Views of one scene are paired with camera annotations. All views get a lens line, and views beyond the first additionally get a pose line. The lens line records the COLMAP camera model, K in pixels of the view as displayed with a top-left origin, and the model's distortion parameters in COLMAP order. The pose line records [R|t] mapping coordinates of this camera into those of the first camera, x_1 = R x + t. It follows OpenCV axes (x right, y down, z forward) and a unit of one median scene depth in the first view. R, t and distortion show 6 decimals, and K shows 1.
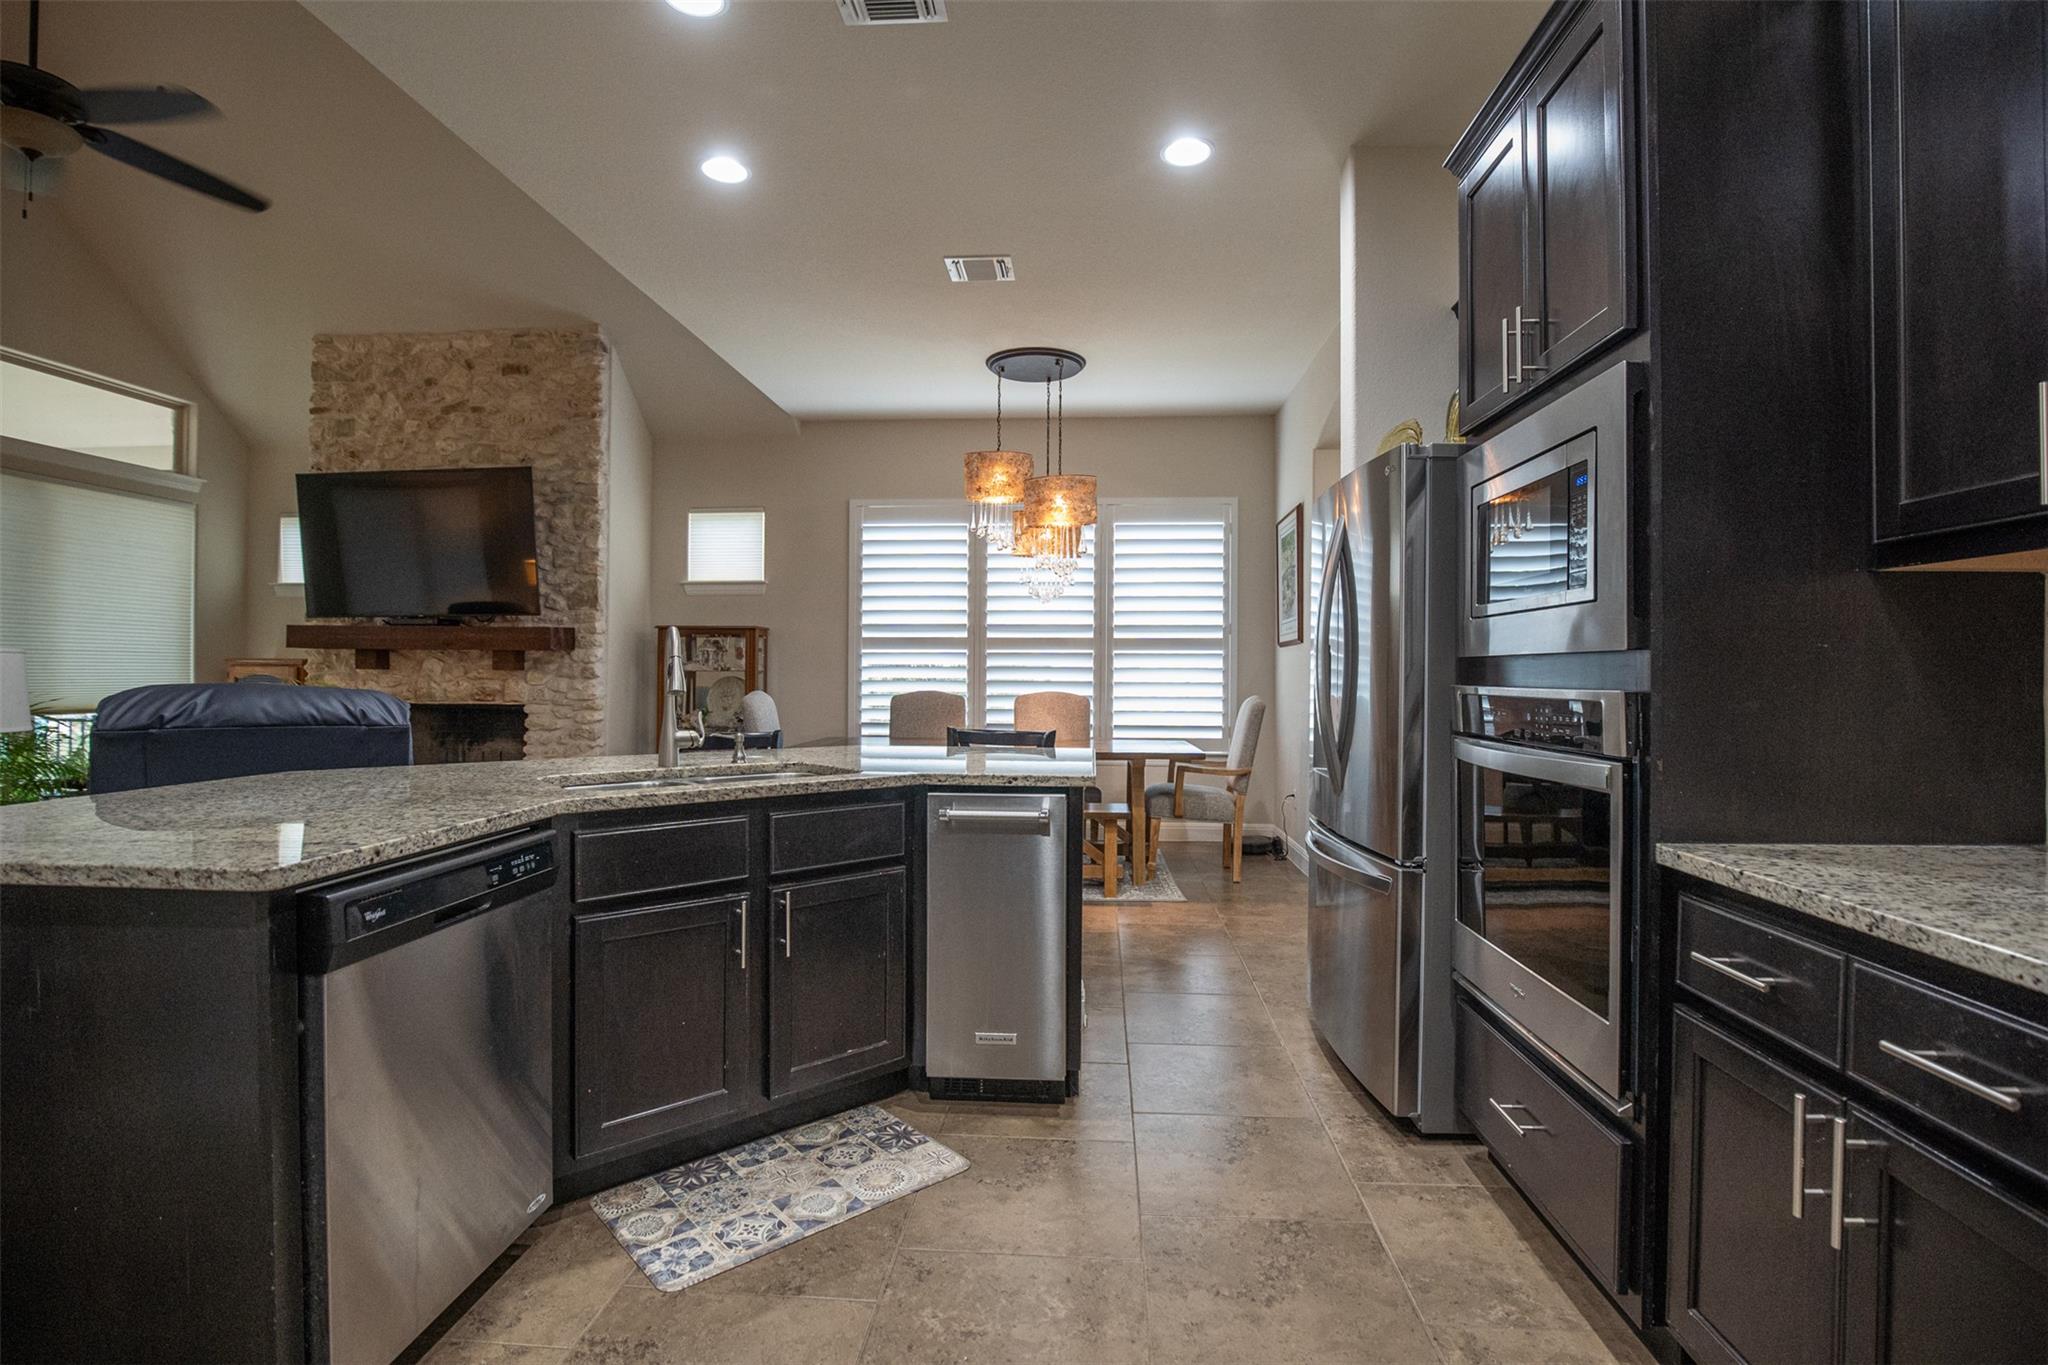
lens RADIAL K [[961.1, 0, 1034.8], [0, 961.1, 672.3], [0, 0, 1]] dist [-0.043220, 0.010169]
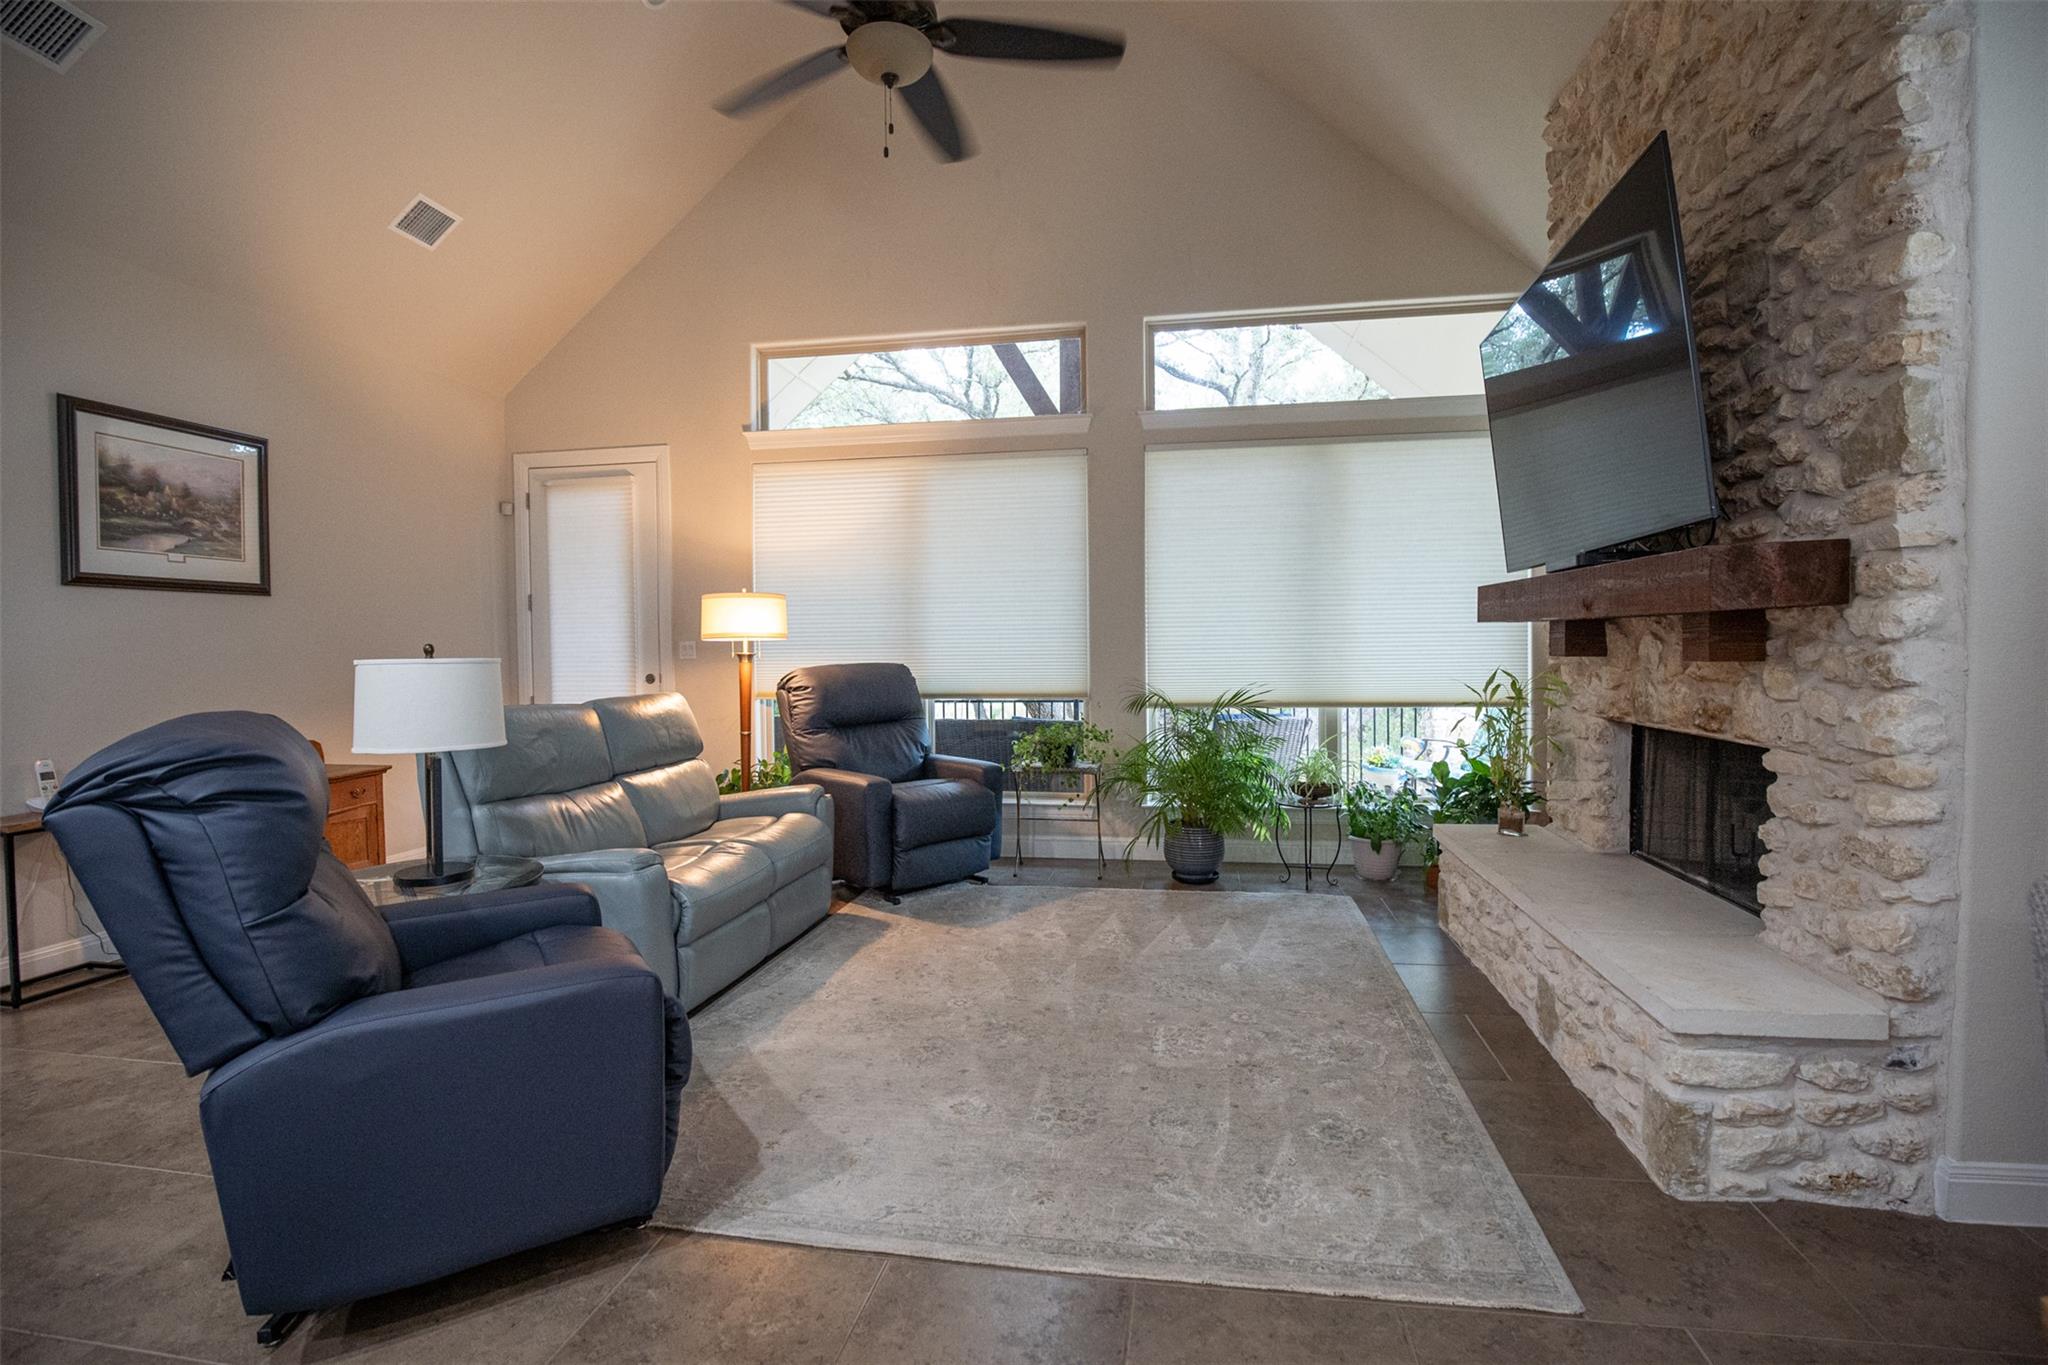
lens RADIAL K [[977.7, 0, 1027.8], [0, 977.7, 672.1], [0, 0, 1]] dist [-0.041690, 0.007388]
pose [[-0.118303, 0.022969, -0.992712, -0.108883], [0.014885, 0.999661, 0.021356, -0.010681], [0.992866, -0.012250, -0.118605, 0.736411]]
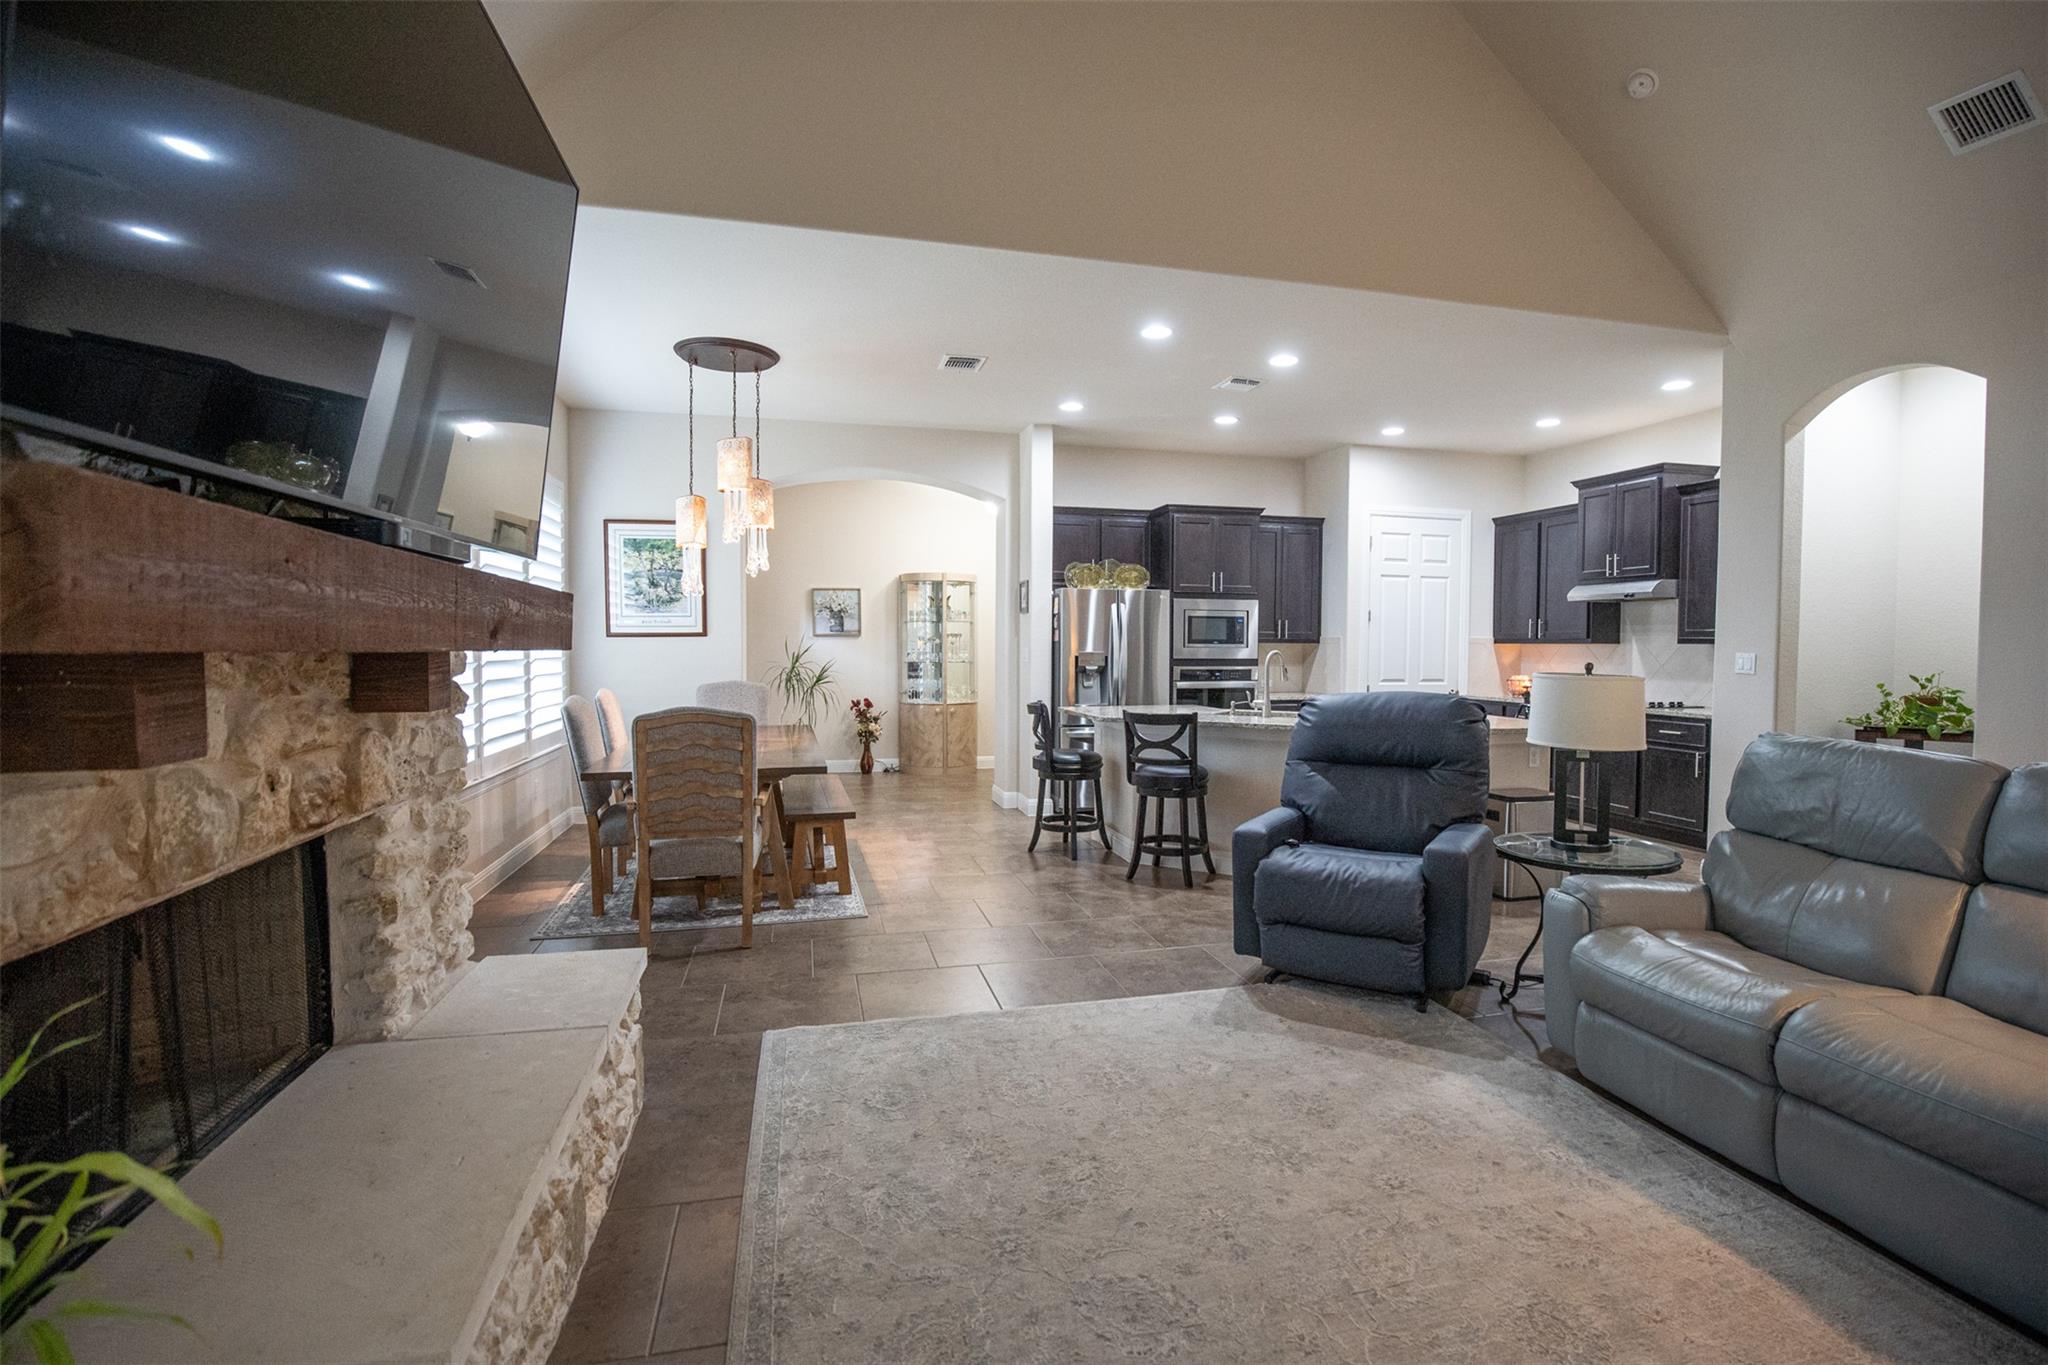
lens RADIAL K [[939.7, 0, 1035.3], [0, 939.7, 678.2], [0, 0, 1]] dist [-0.040376, 0.007775]
pose [[-0.301589, -0.042849, 0.952475, -0.902951], [-0.010083, 0.999077, 0.041753, -0.028241], [-0.953385, 0.002988, -0.301743, 0.872560]]
